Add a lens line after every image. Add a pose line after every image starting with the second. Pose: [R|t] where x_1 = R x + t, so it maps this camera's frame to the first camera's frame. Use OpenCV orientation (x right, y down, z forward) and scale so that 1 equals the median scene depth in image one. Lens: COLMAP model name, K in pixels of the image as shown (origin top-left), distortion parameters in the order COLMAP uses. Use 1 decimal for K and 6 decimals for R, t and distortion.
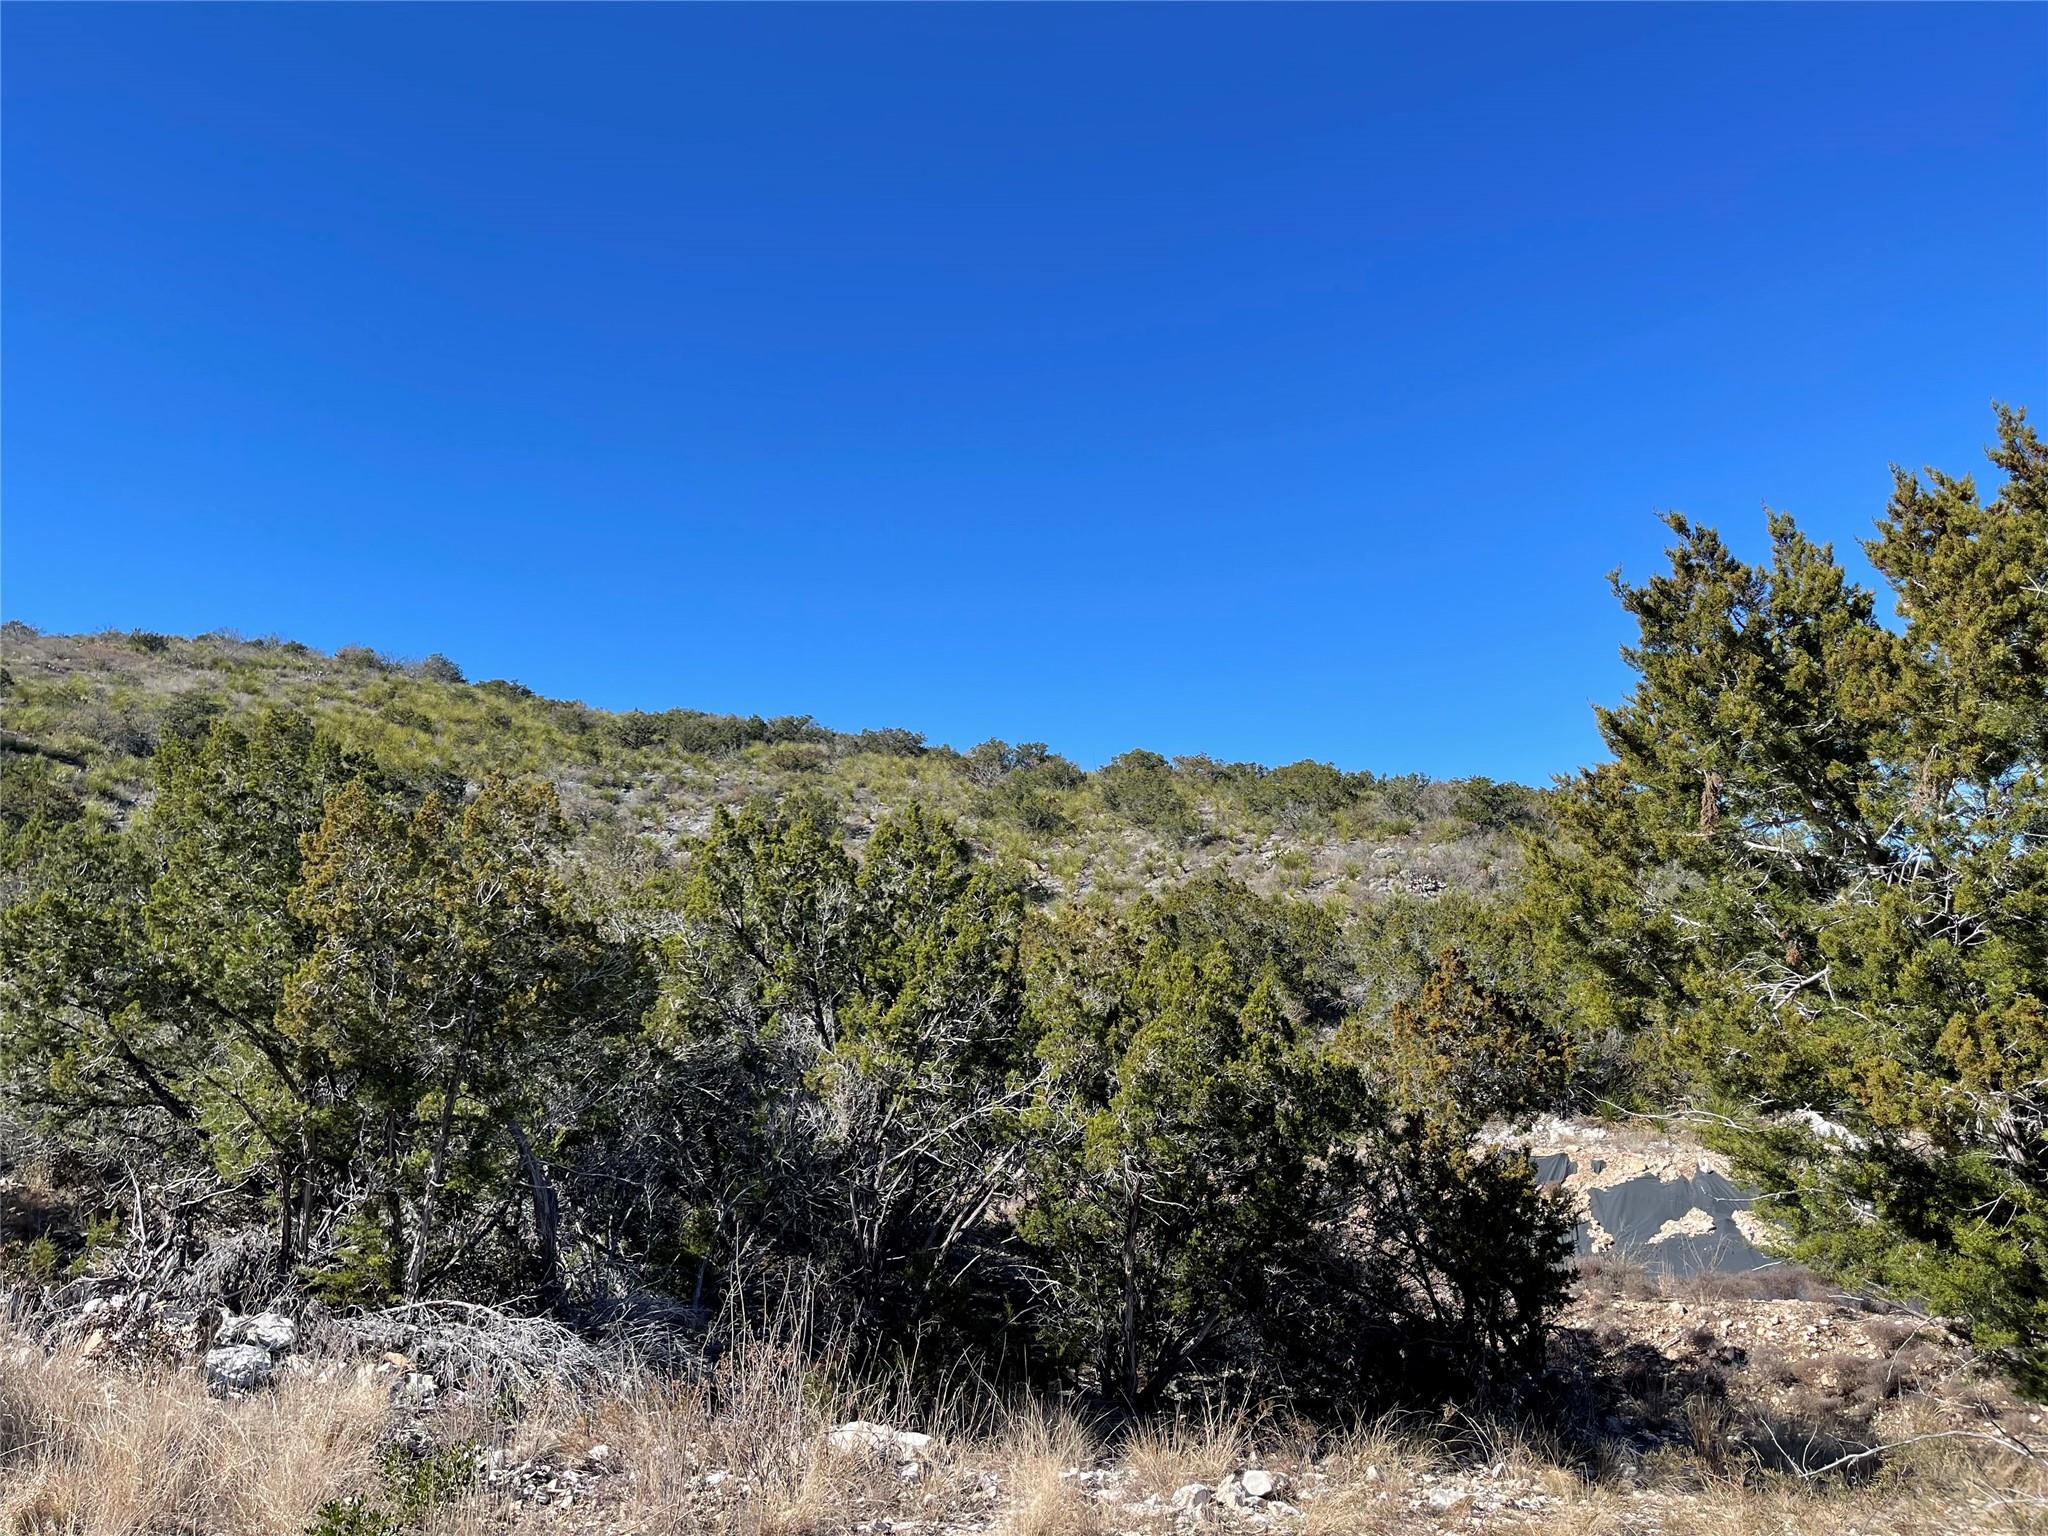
lens RADIAL K [[1518.7, 0, 1082.1], [0, 1518.7, 768.9], [0, 0, 1]] dist [0.135507, -0.182110]
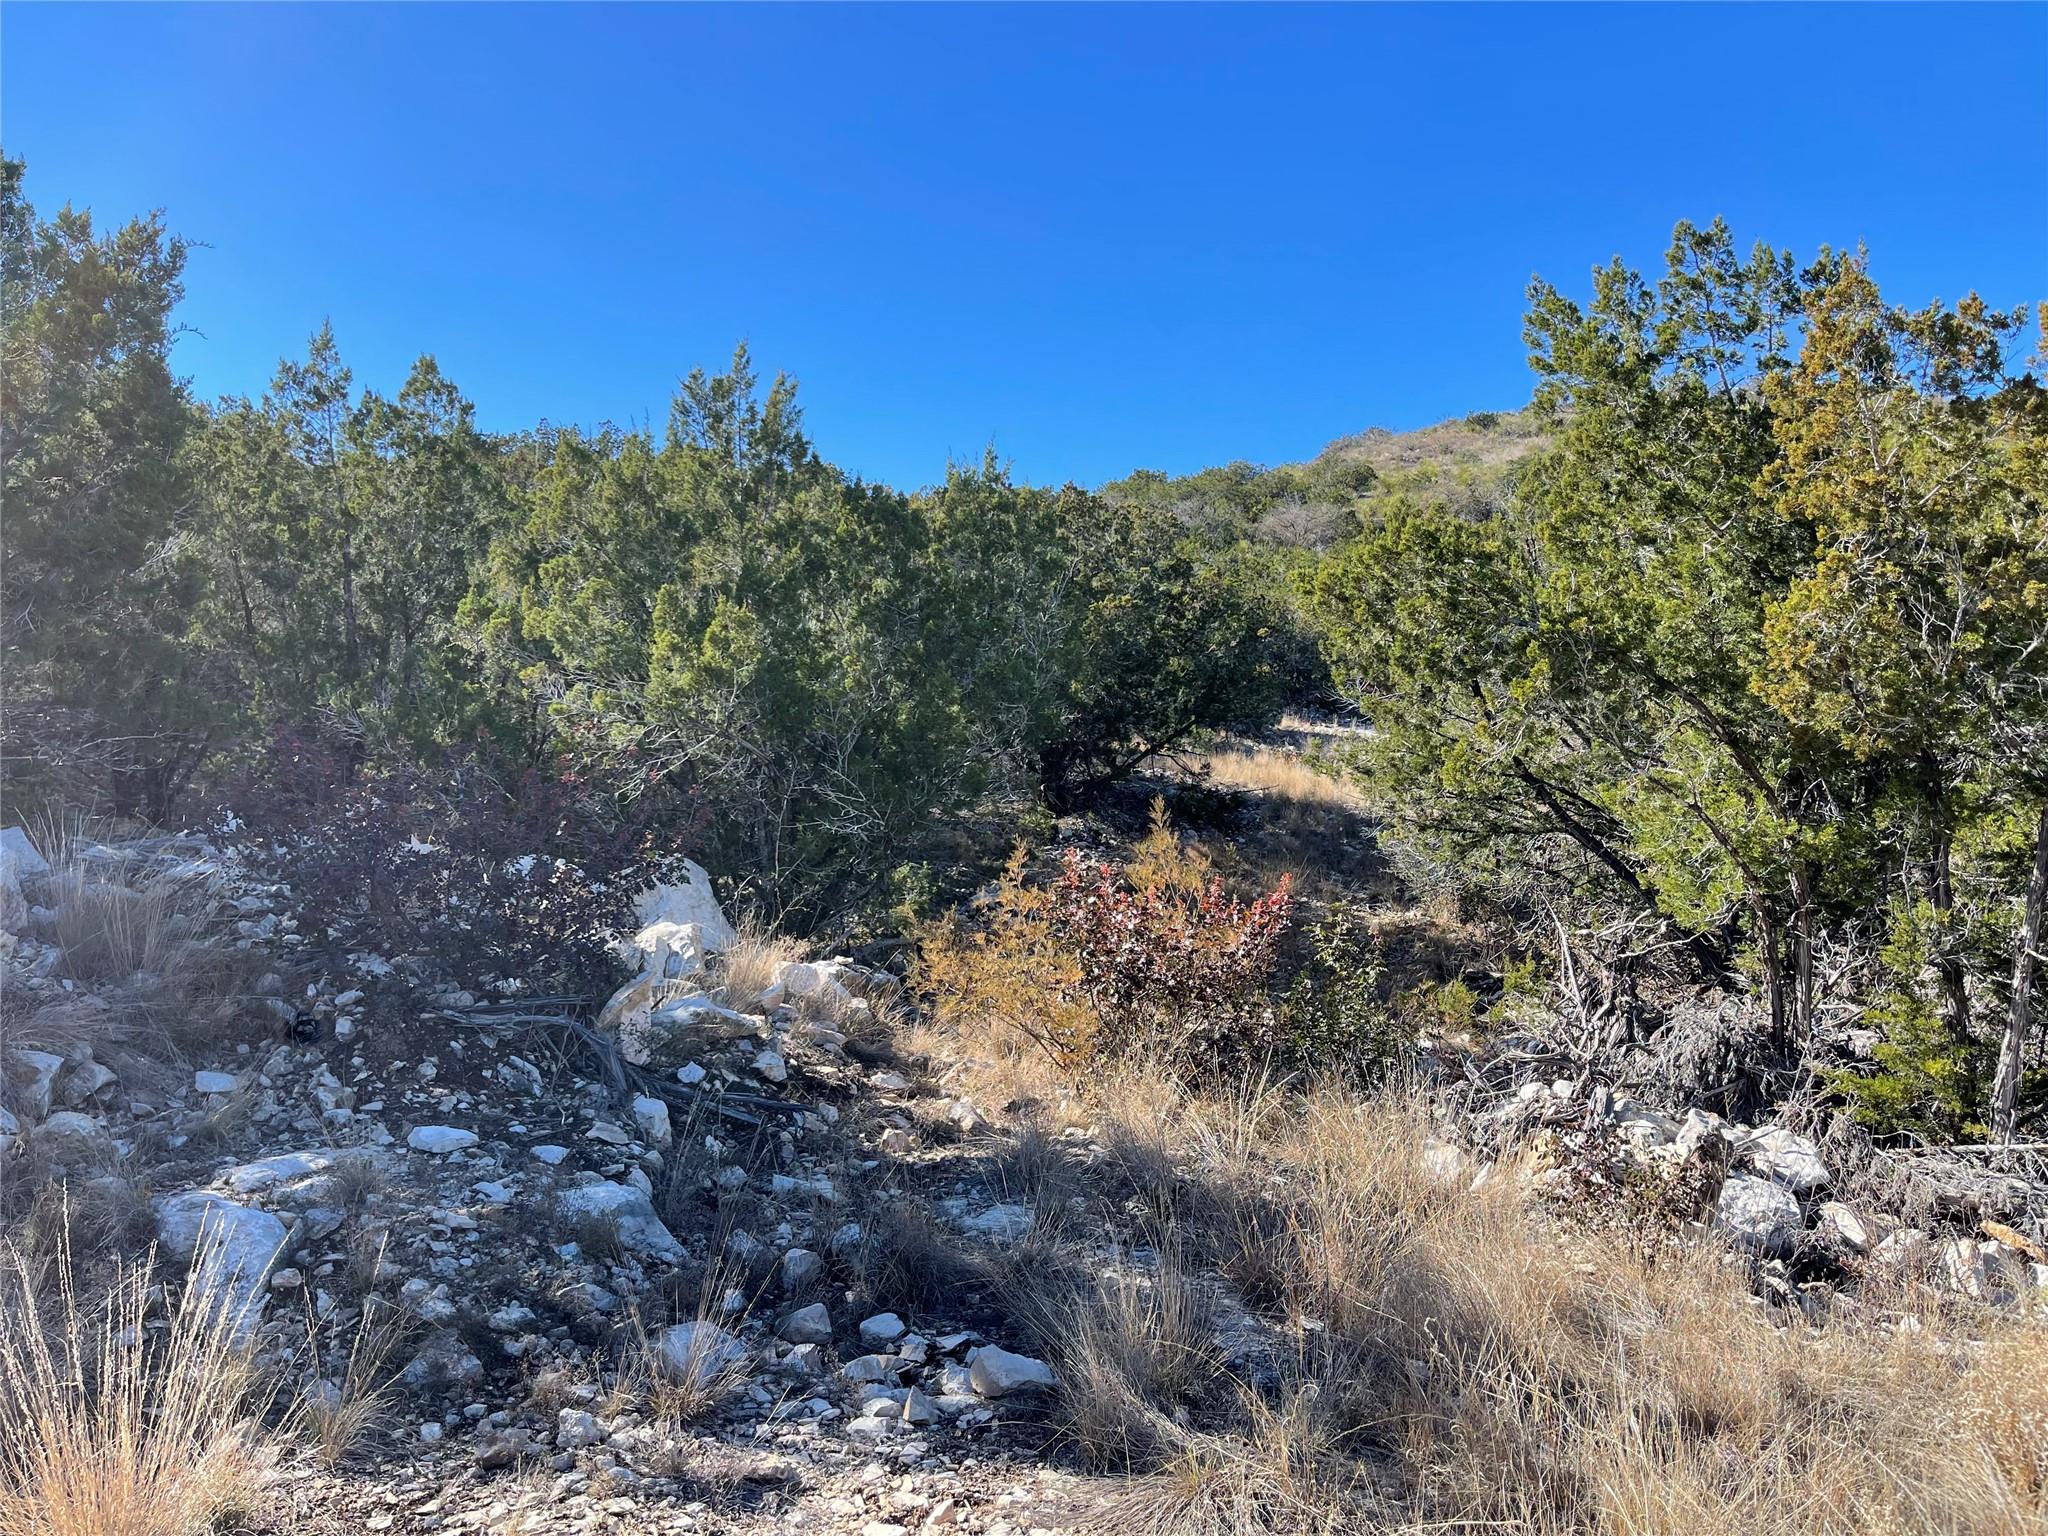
lens RADIAL K [[1562.2, 0, 1036.9], [0, 1562.2, 774.4], [0, 0, 1]] dist [0.081907, -0.100984]
pose [[0.673276, -0.022476, -0.739049, -0.215216], [0.142659, 0.984706, 0.100015, 0.081877], [0.725498, -0.172770, 0.666185, 0.321876]]
